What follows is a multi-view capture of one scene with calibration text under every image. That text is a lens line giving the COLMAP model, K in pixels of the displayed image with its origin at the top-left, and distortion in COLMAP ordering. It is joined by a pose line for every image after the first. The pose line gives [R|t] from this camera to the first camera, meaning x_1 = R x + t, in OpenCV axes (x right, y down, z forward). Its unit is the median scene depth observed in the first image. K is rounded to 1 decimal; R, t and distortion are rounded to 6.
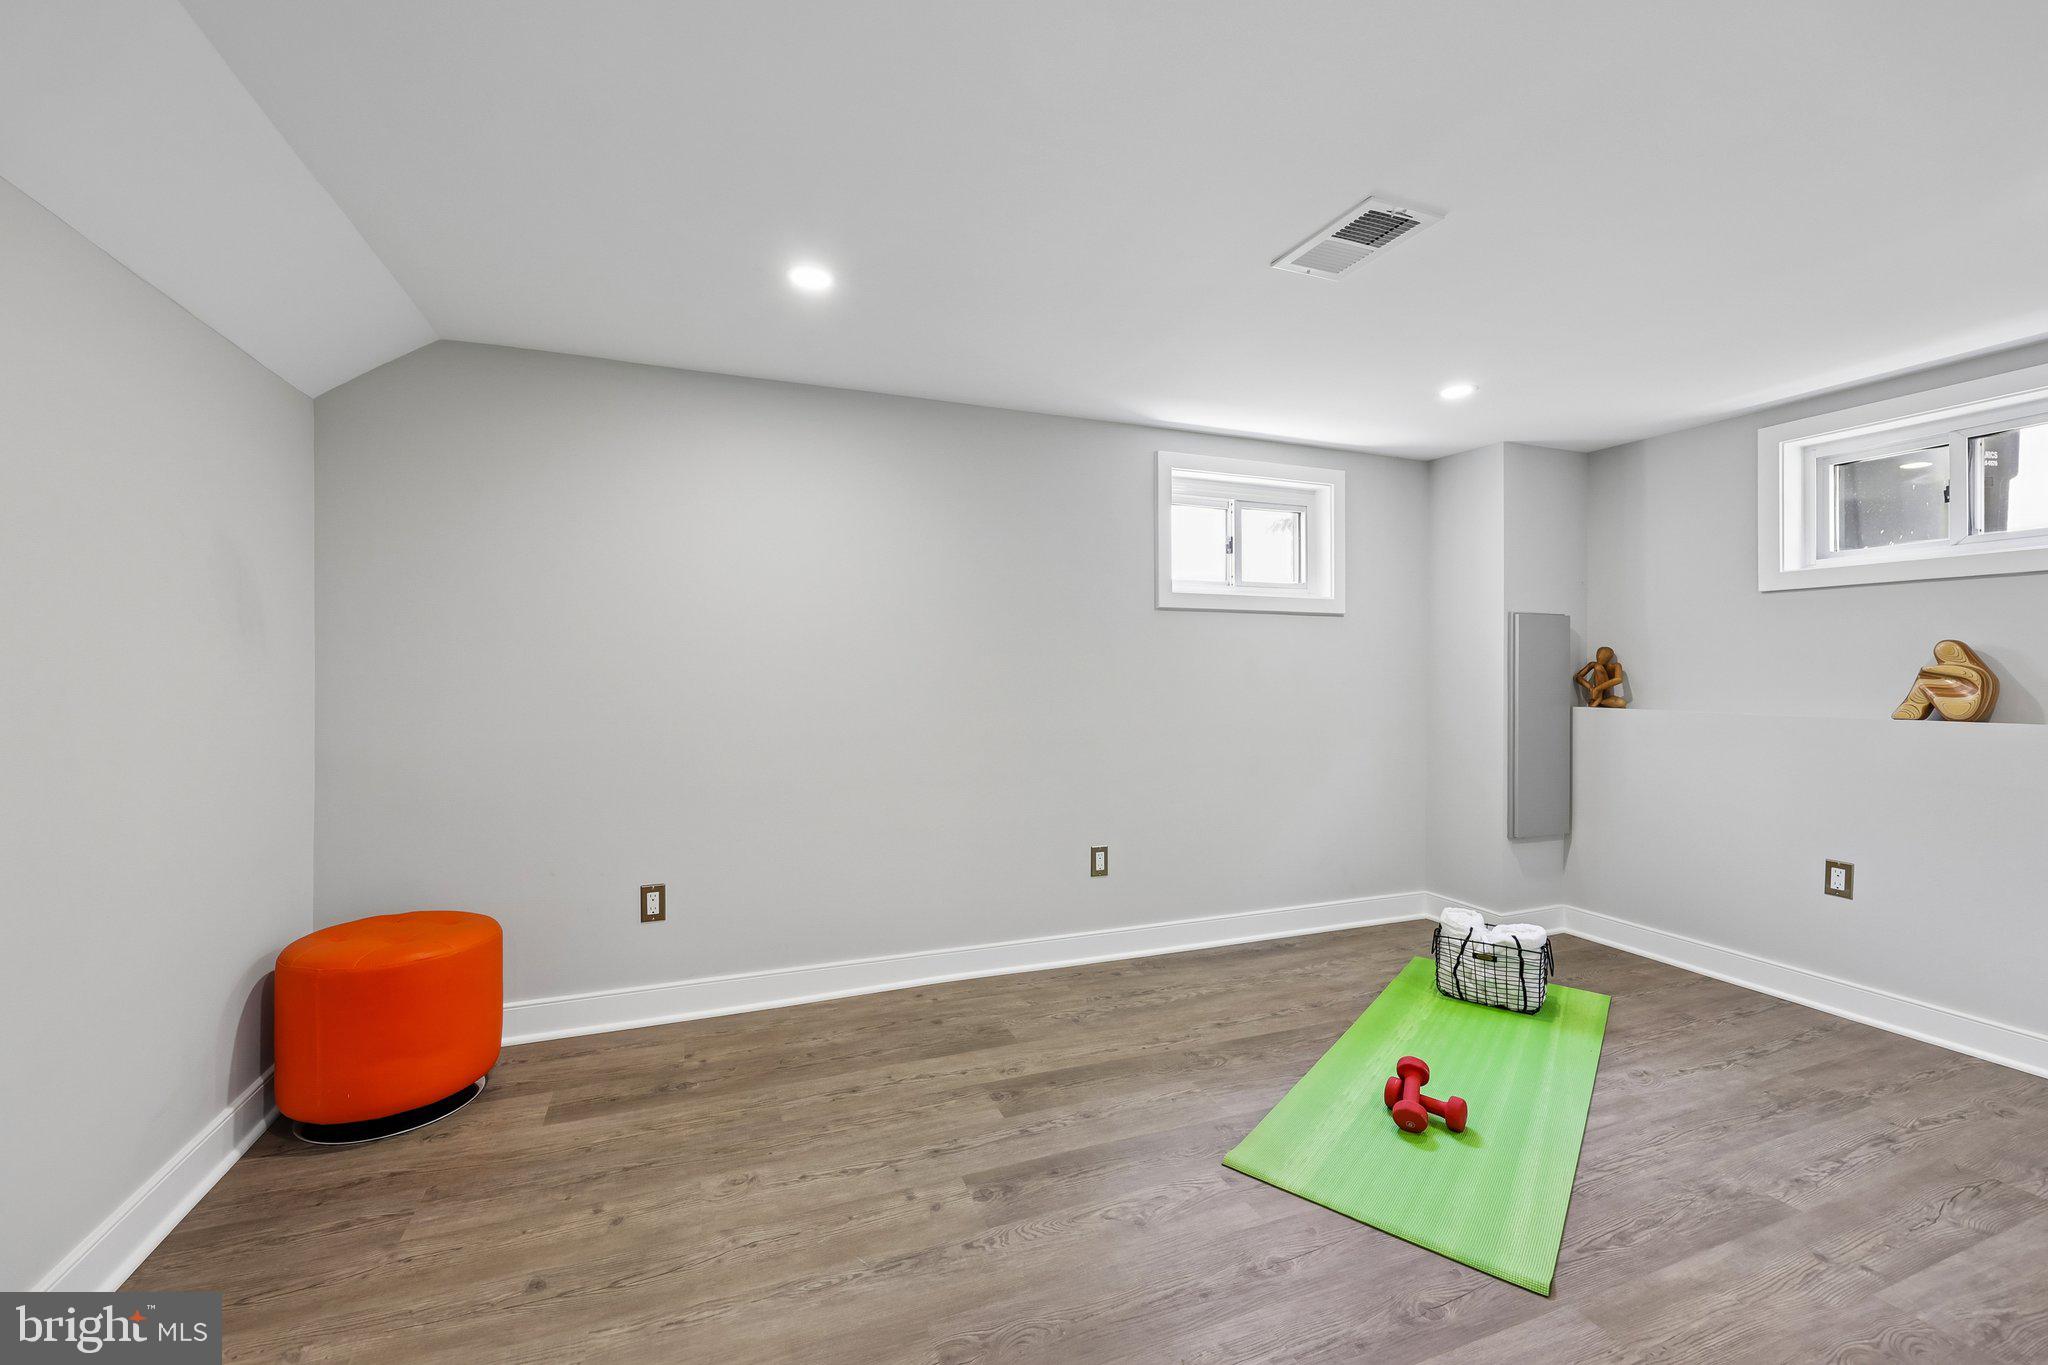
lens RADIAL K [[826.1, 0, 1016.4], [0, 826.1, 669.0], [0, 0, 1]] dist [-0.000627, 0.000342]
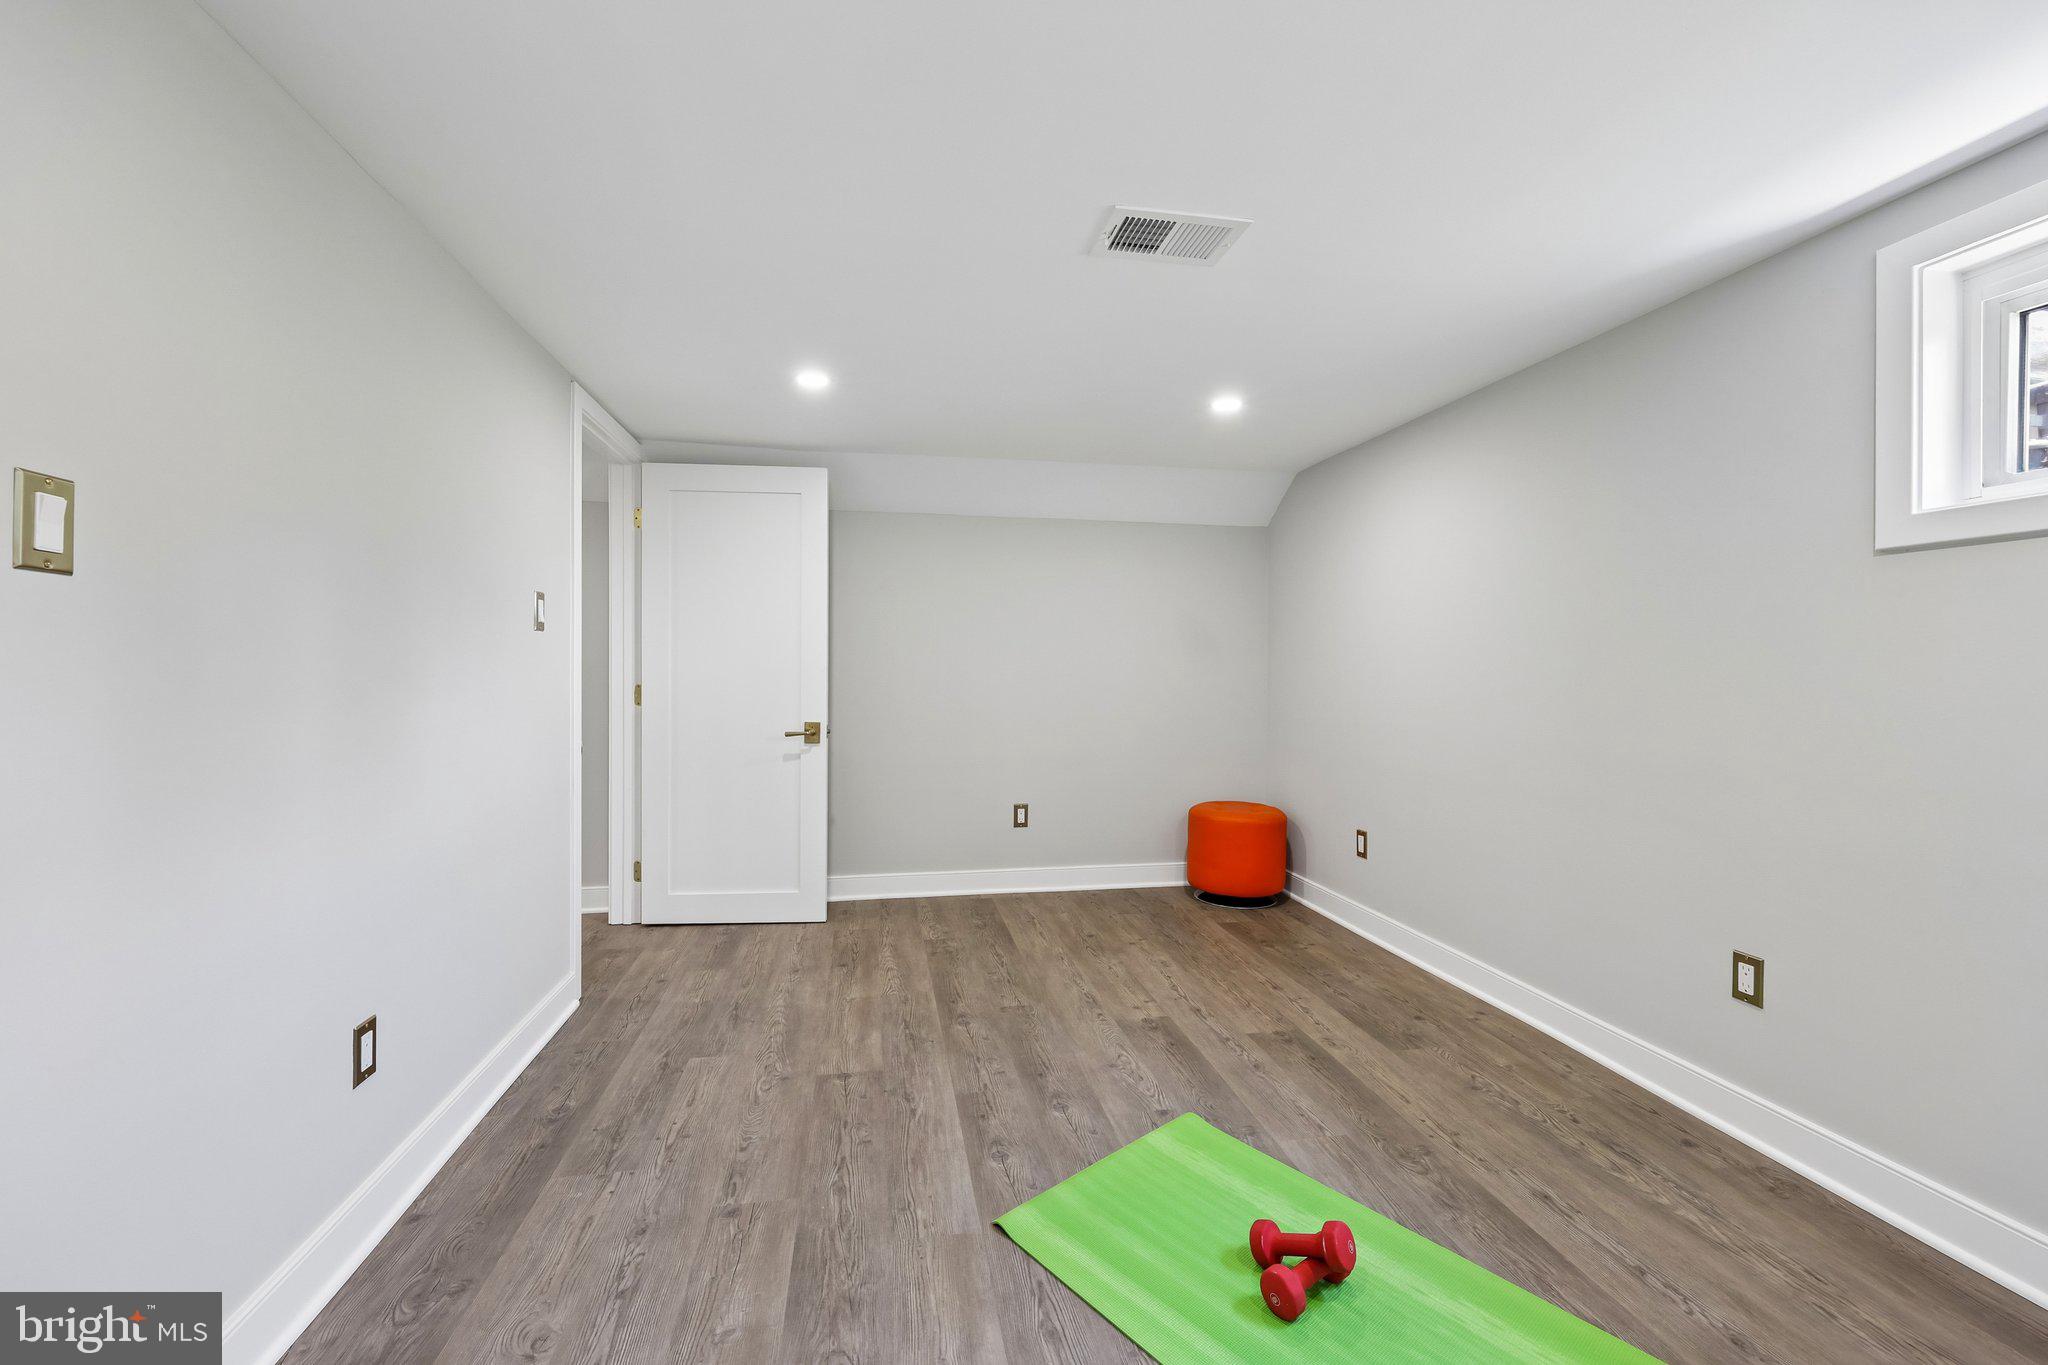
lens RADIAL K [[841.4, 0, 1024.0], [0, 841.4, 682.5], [0, 0, 1]] dist [-0.000648, 0.000143]
pose [[-0.186608, 0.013145, -0.982347, 1.072588], [-0.005540, 0.999881, 0.014432, 0.004906], [0.982419, 0.008135, -0.186513, 0.765843]]
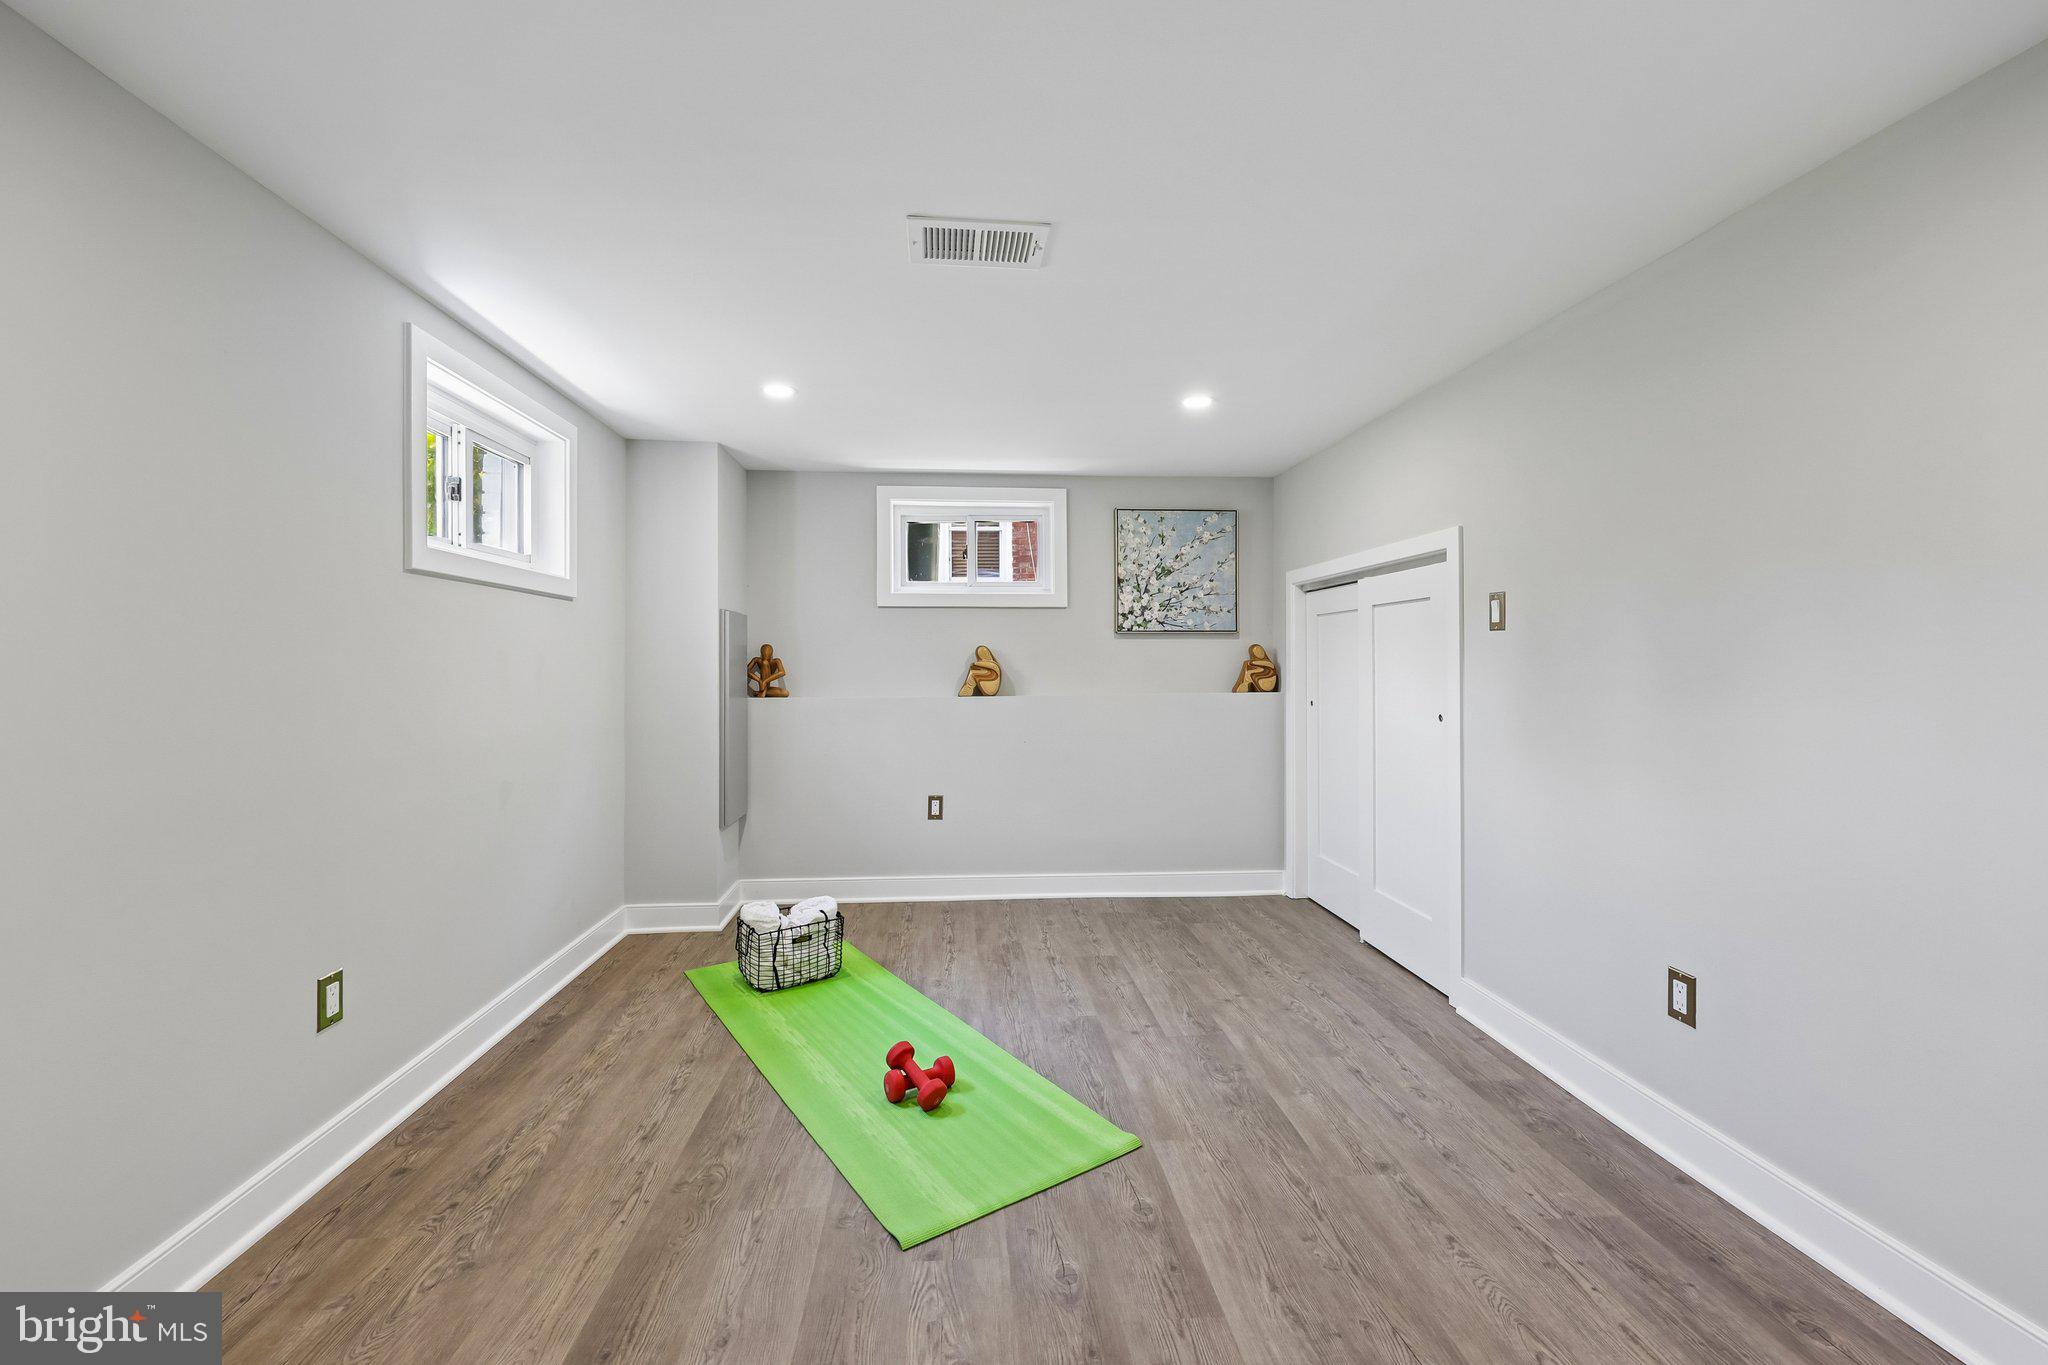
lens RADIAL K [[826.1, 0, 1016.4], [0, 826.1, 669.0], [0, 0, 1]] dist [-0.000627, 0.000342]
pose [[0.288044, -0.006645, 0.957594, -0.404530], [-0.000450, 0.999975, 0.007075, -0.001392], [-0.957617, -0.002468, 0.288034, 0.500011]]
